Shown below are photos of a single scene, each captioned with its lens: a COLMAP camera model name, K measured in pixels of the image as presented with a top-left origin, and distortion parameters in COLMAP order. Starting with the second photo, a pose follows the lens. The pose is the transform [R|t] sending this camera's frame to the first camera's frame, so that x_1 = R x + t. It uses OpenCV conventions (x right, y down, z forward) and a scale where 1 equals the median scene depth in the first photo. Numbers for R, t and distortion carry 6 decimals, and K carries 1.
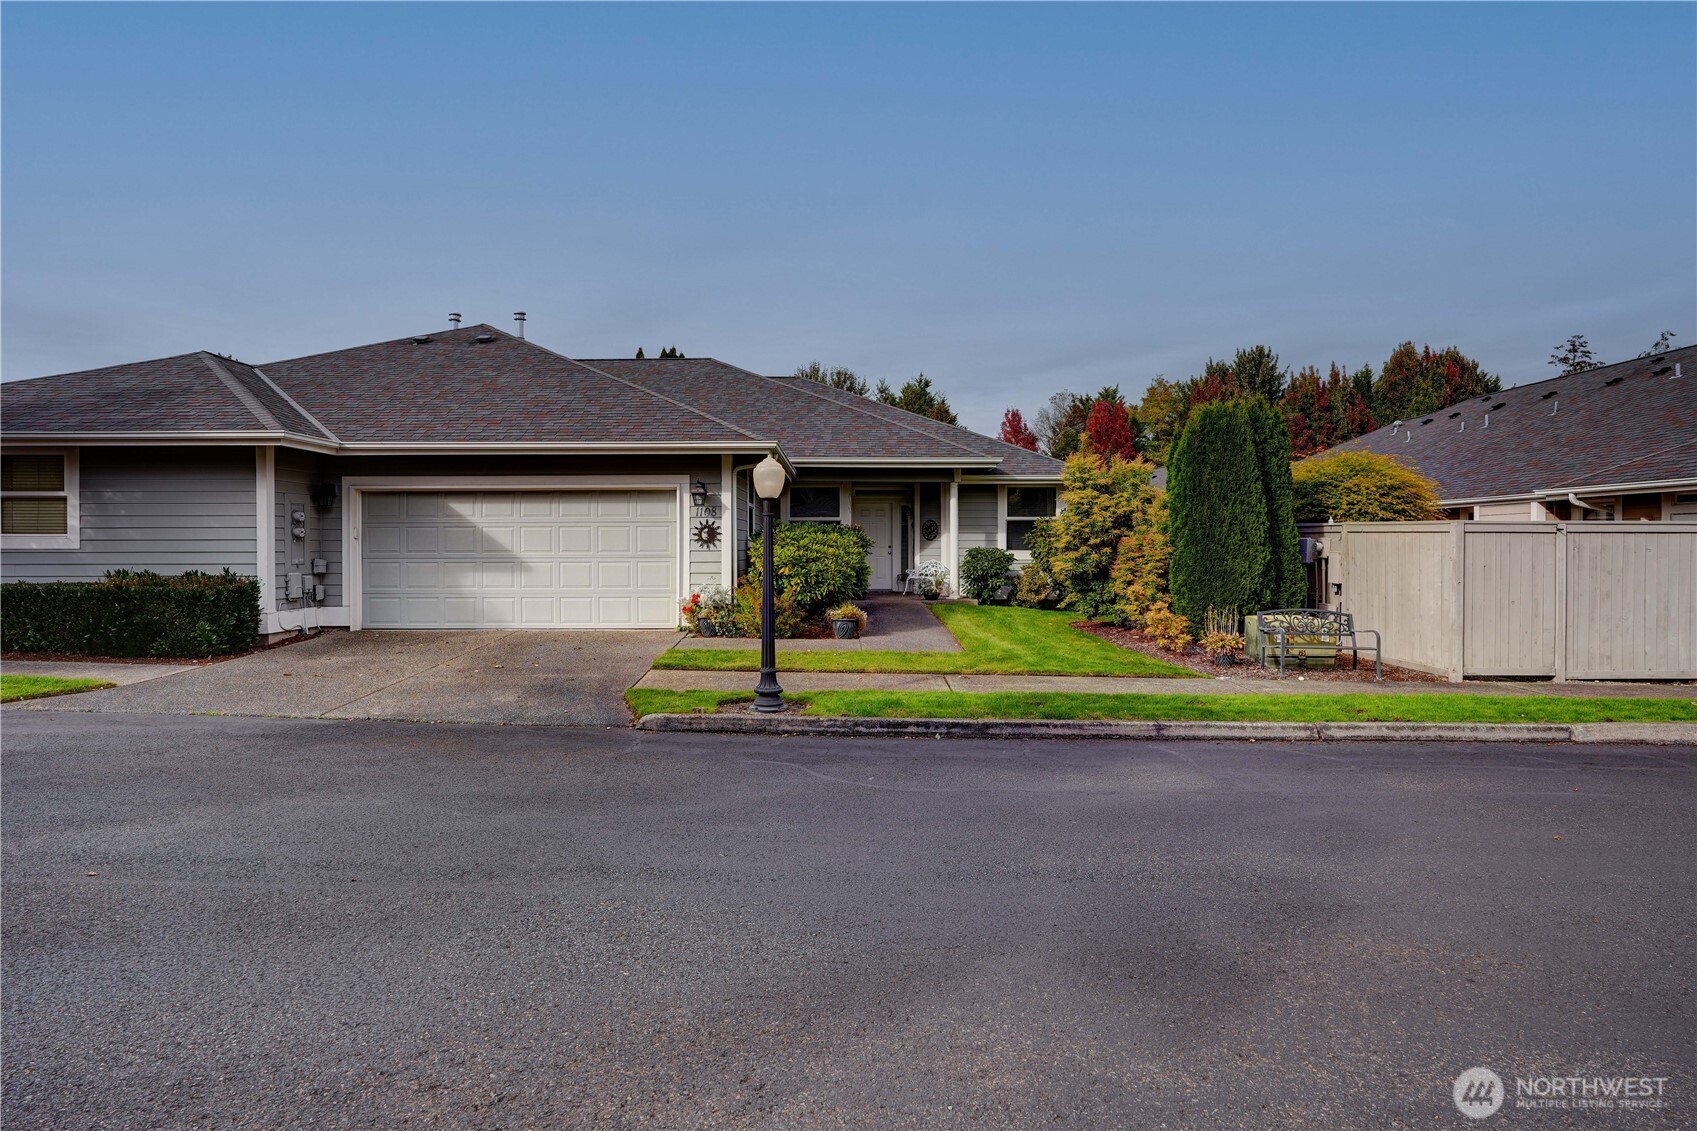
lens RADIAL K [[865.7, 0, 840.1], [0, 865.7, 564.6], [0, 0, 1]] dist [-0.034222, 0.007928]
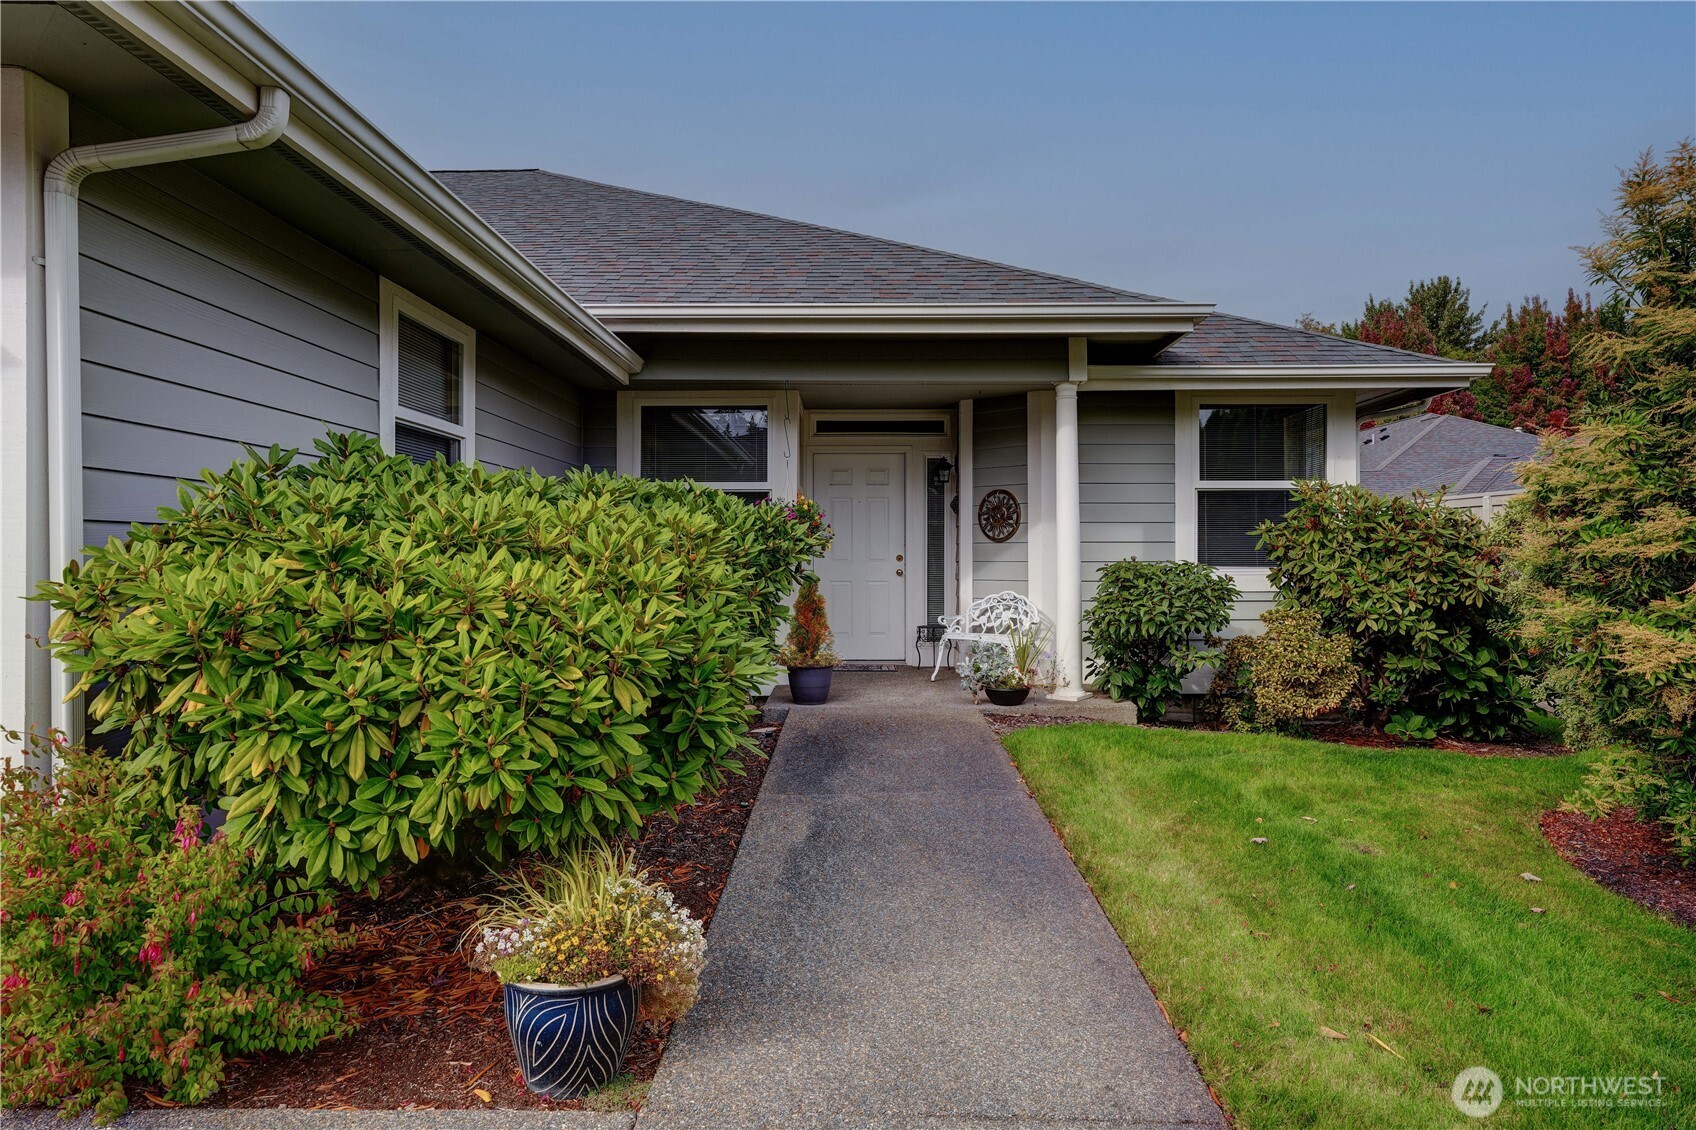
lens RADIAL K [[1084.6, 0, 846.6], [0, 1084.6, 568.0], [0, 0, 1]] dist [-0.014877, -0.008221]
pose [[0.999904, 0.001296, -0.013814, 0.060494], [-0.001476, 0.999914, -0.013024, -0.013955], [0.013796, 0.013043, 0.999820, 0.739643]]
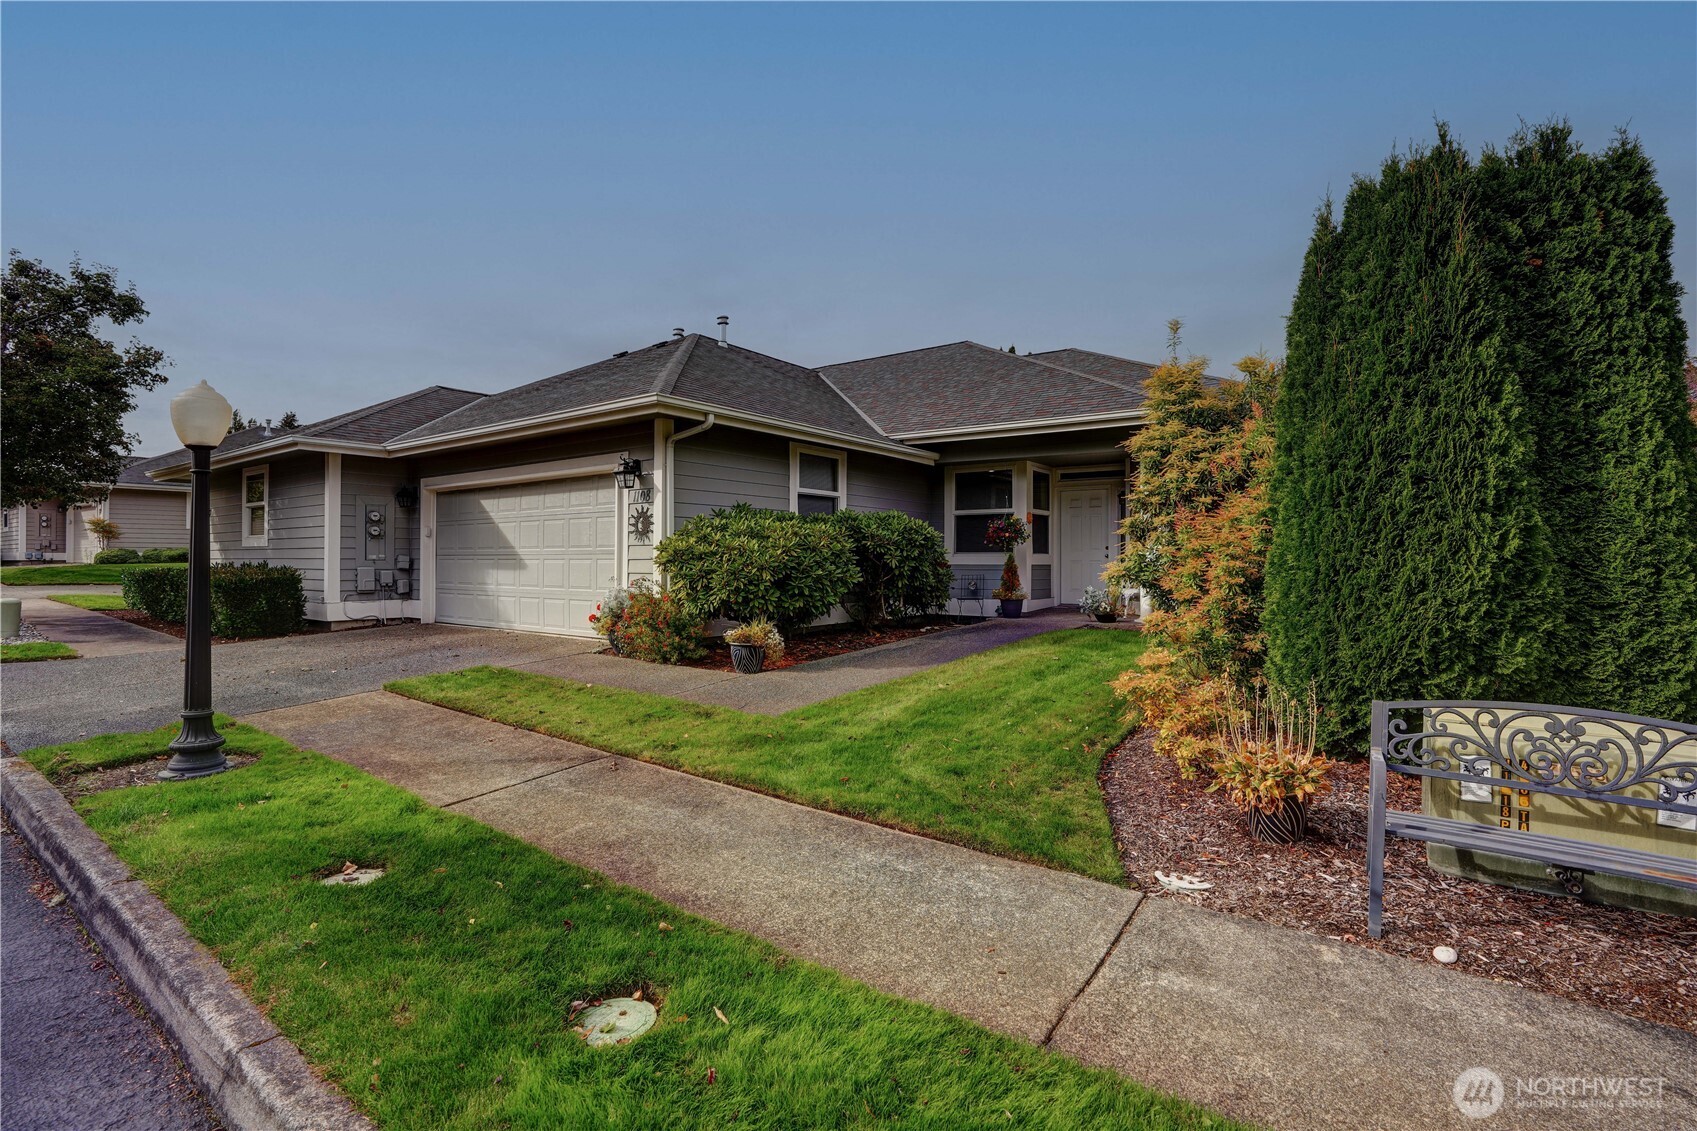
lens RADIAL K [[776.7, 0, 845.3], [0, 776.7, 564.0], [0, 0, 1]] dist [-0.044972, 0.011177]
pose [[0.808520, 0.006156, -0.588436, 0.405979], [-0.016148, 0.999801, -0.011728, 0.006475], [0.588247, 0.018985, 0.808459, 0.521603]]
